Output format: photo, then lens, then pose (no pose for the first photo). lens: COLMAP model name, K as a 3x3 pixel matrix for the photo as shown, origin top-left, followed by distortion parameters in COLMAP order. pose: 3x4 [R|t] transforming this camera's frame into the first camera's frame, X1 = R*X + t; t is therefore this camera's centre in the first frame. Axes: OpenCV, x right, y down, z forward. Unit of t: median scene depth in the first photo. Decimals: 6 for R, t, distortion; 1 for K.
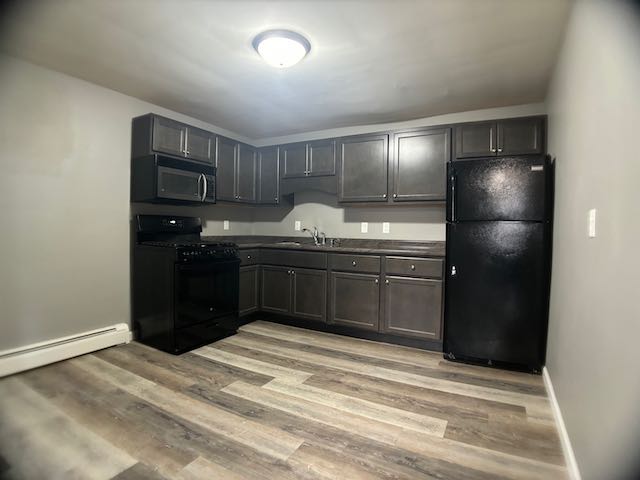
lens RADIAL K [[334.2, 0, 320.5], [0, 334.2, 240.1], [0, 0, 1]] dist [-0.080027, 0.001084]
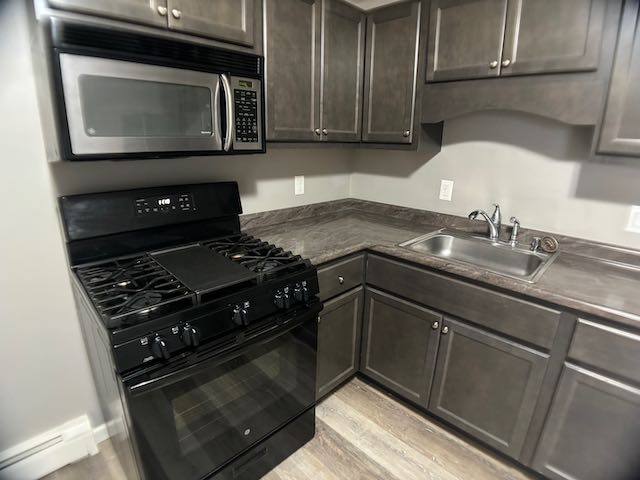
lens RADIAL K [[334.2, 0, 320.5], [0, 334.2, 240.1], [0, 0, 1]] dist [-0.080027, 0.001084]
pose [[0.960079, 0.078691, -0.268431, -0.125653], [-0.010554, 0.969123, 0.246351, -0.100987], [0.279528, -0.233683, 0.931266, 0.588046]]
